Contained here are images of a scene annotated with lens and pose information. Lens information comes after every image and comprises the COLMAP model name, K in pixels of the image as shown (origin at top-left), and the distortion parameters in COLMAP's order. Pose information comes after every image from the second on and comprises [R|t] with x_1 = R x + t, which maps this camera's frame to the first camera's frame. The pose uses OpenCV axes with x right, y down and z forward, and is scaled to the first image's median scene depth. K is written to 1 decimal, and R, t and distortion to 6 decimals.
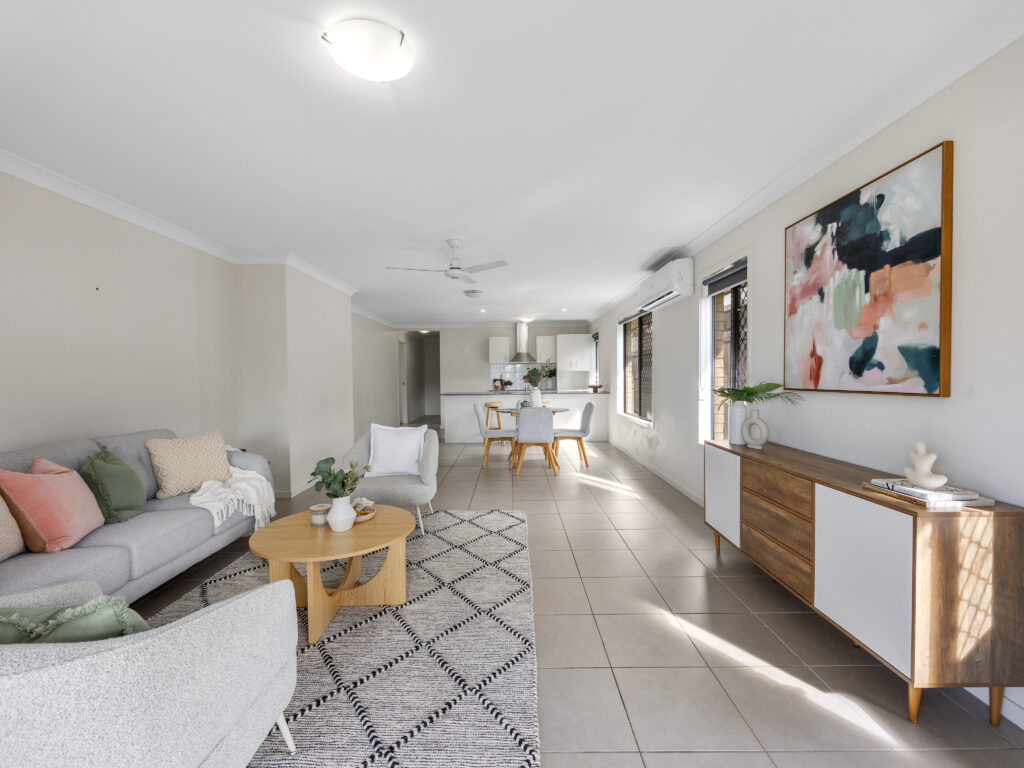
lens RADIAL K [[469.3, 0, 515.4], [0, 469.3, 384.7], [0, 0, 1]] dist [-0.003486, -0.000098]
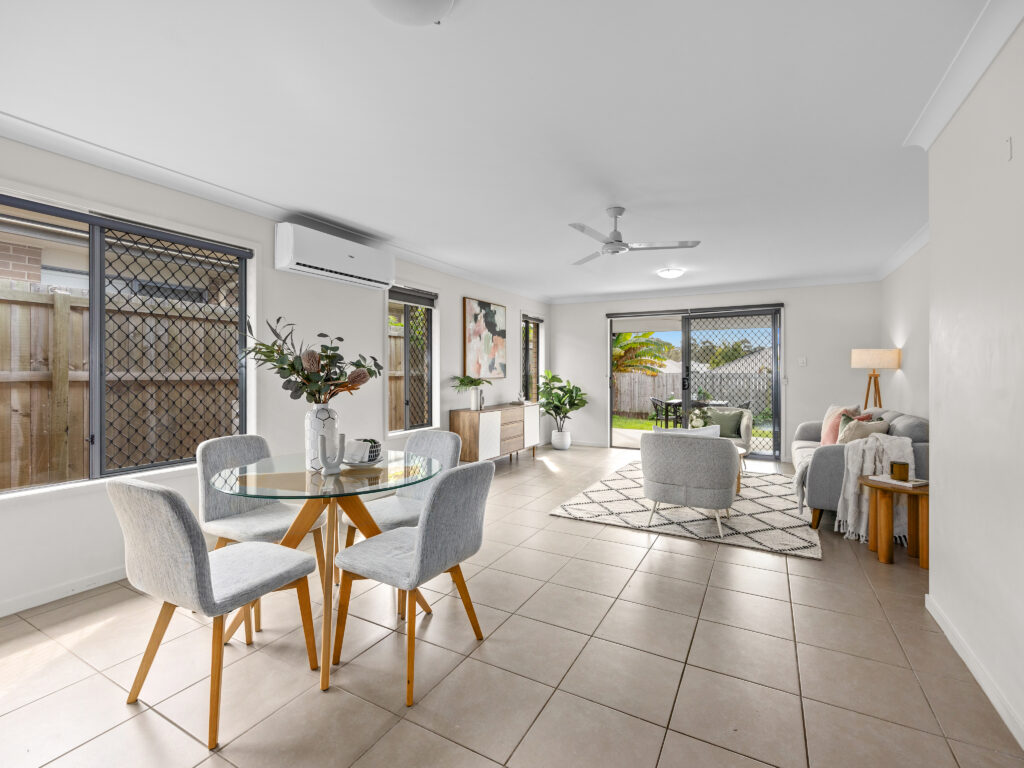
lens RADIAL K [[469.3, 0, 500.1], [0, 469.3, 367.1], [0, 0, 1]] dist [-0.003486, -0.000098]
pose [[-0.869783, 0.004325, 0.493415, -0.627903], [0.007997, 0.999954, 0.005332, -0.060415], [-0.493369, 0.008584, -0.869778, 3.206175]]
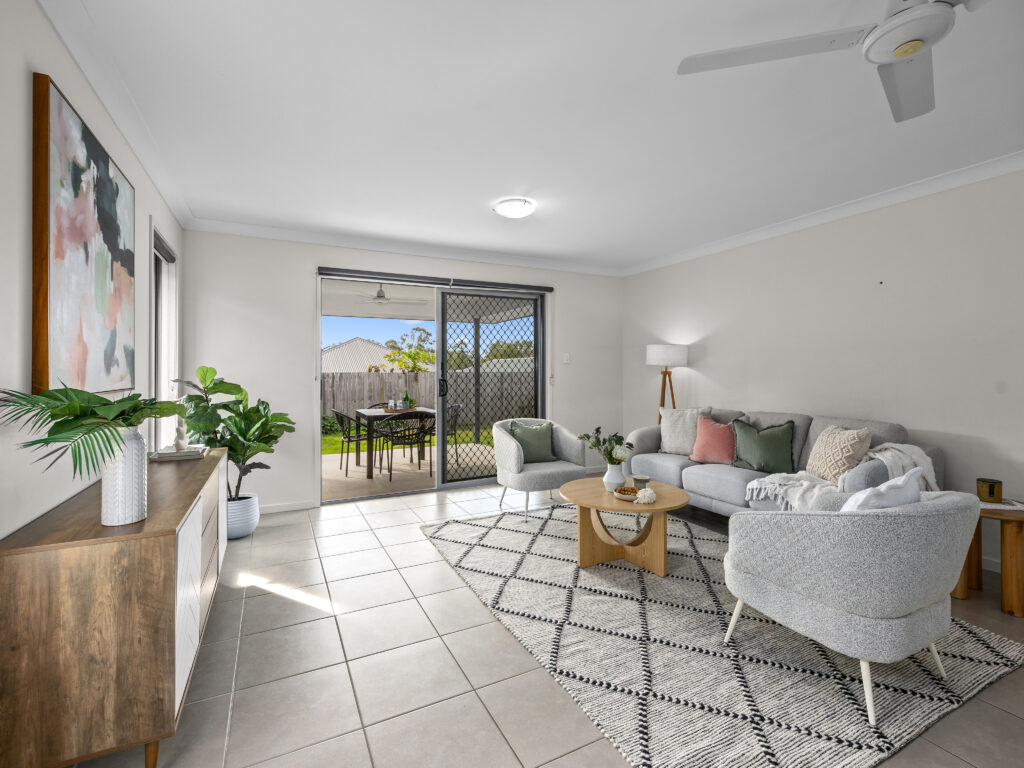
lens RADIAL K [[469.3, 0, 519.2], [0, 469.3, 368.9], [0, 0, 1]] dist [-0.003486, -0.000098]
pose [[-0.890894, 0.002122, -0.454206, 0.435789], [-0.004760, 0.999891, 0.014007, -0.042085], [0.454186, 0.014641, -0.890786, 2.020047]]
